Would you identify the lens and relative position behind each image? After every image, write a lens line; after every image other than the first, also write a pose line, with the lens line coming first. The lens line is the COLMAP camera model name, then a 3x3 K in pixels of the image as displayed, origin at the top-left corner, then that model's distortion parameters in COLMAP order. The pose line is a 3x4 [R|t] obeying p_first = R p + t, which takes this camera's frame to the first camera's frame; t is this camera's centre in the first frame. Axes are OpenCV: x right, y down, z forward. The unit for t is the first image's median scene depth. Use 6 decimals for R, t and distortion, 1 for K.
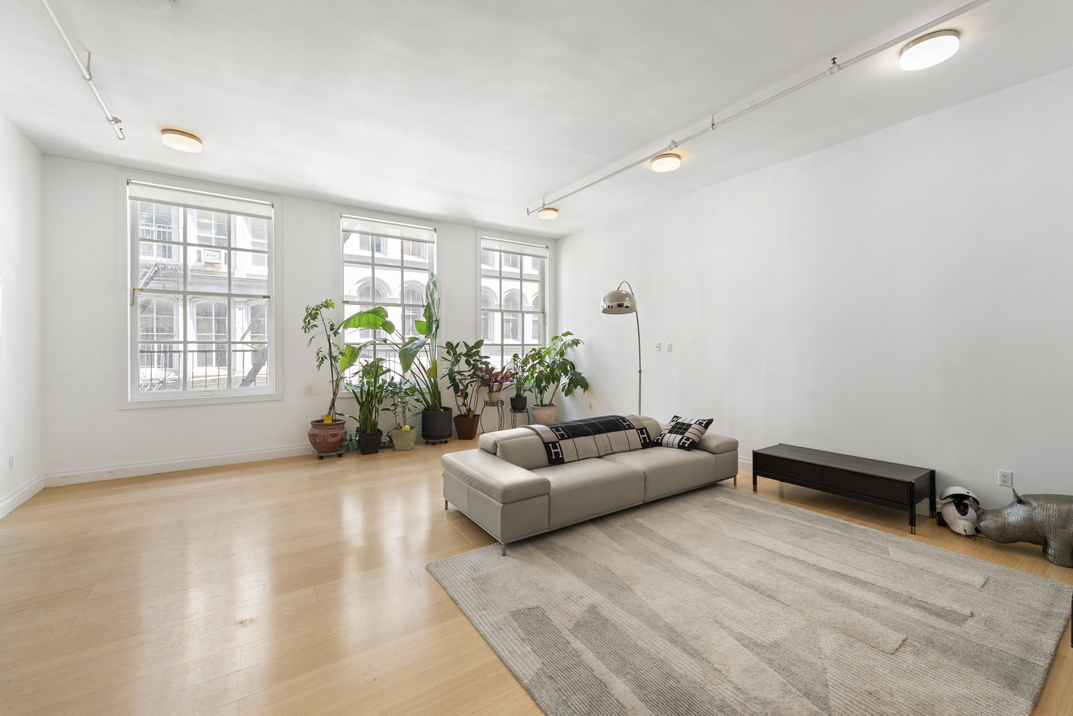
lens RADIAL K [[450.8, 0, 557.7], [0, 450.8, 354.9], [0, 0, 1]] dist [0.009143, -0.000467]
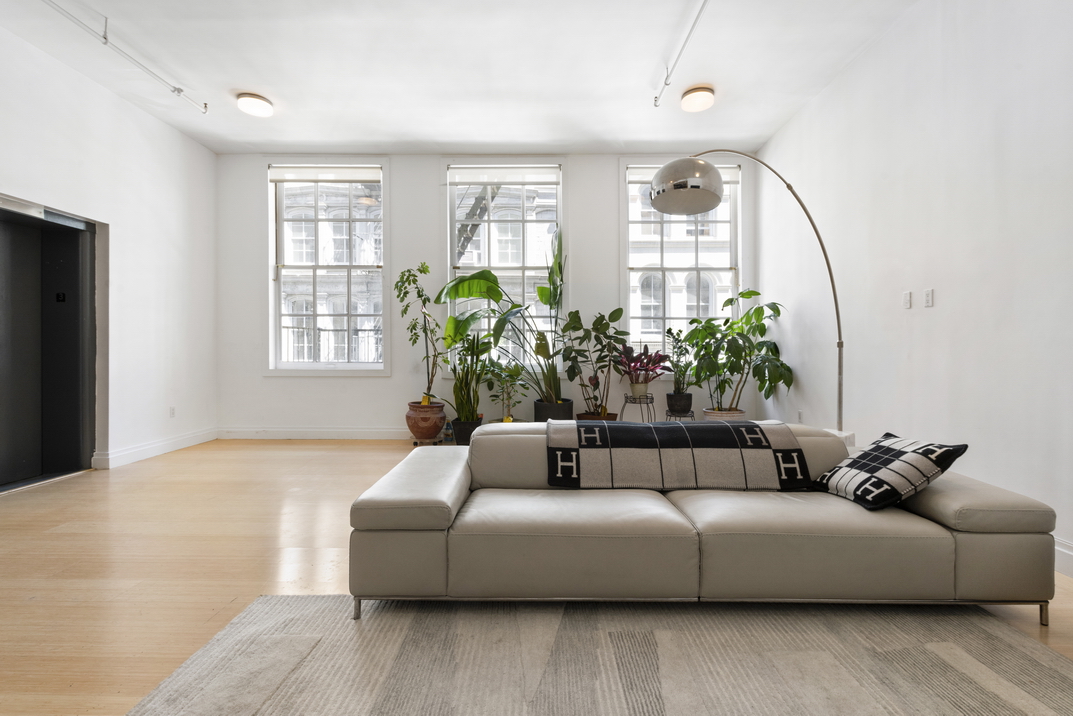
lens RADIAL K [[513.1, 0, 536.5], [0, 513.1, 358.0], [0, 0, 1]] dist [-0.002364, -0.000887]
pose [[0.806396, 0.011213, -0.591269, 0.305735], [-0.015157, 0.999884, -0.001710, 0.071157], [0.591181, 0.010341, 0.806473, 0.403996]]
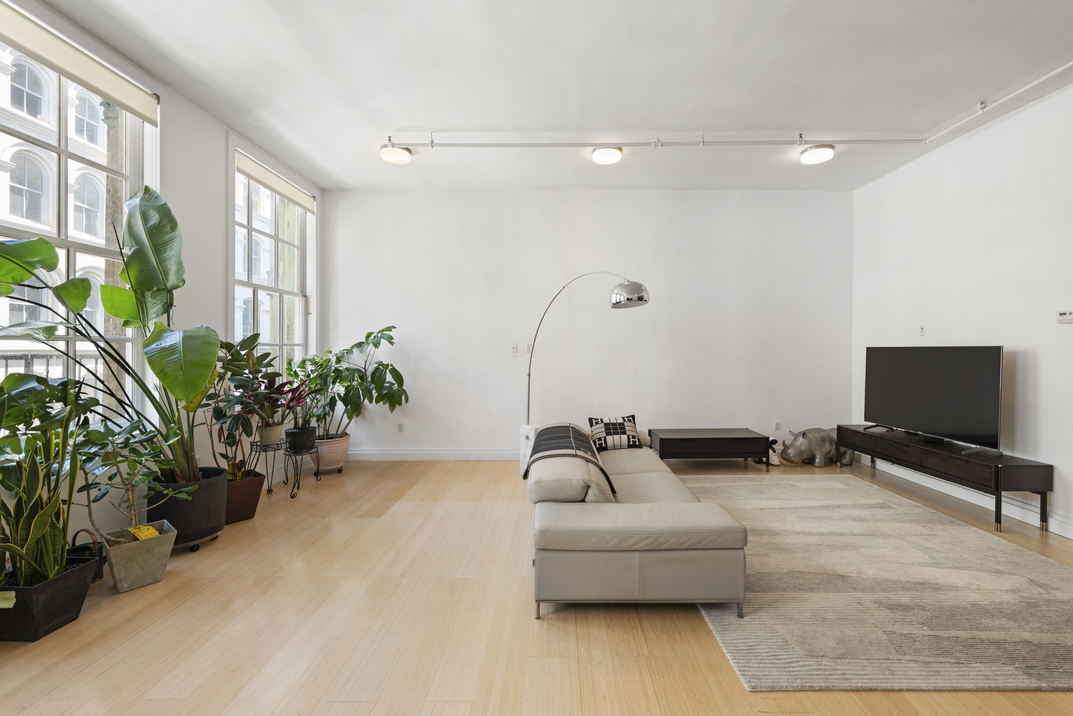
lens RADIAL K [[450.8, 0, 557.7], [0, 450.8, 354.9], [0, 0, 1]] dist [0.009143, -0.000467]
pose [[0.557629, -0.010832, 0.830020, -0.631743], [0.020401, 0.999792, -0.000659, 0.000018], [-0.829840, 0.017301, 0.557734, 0.570288]]
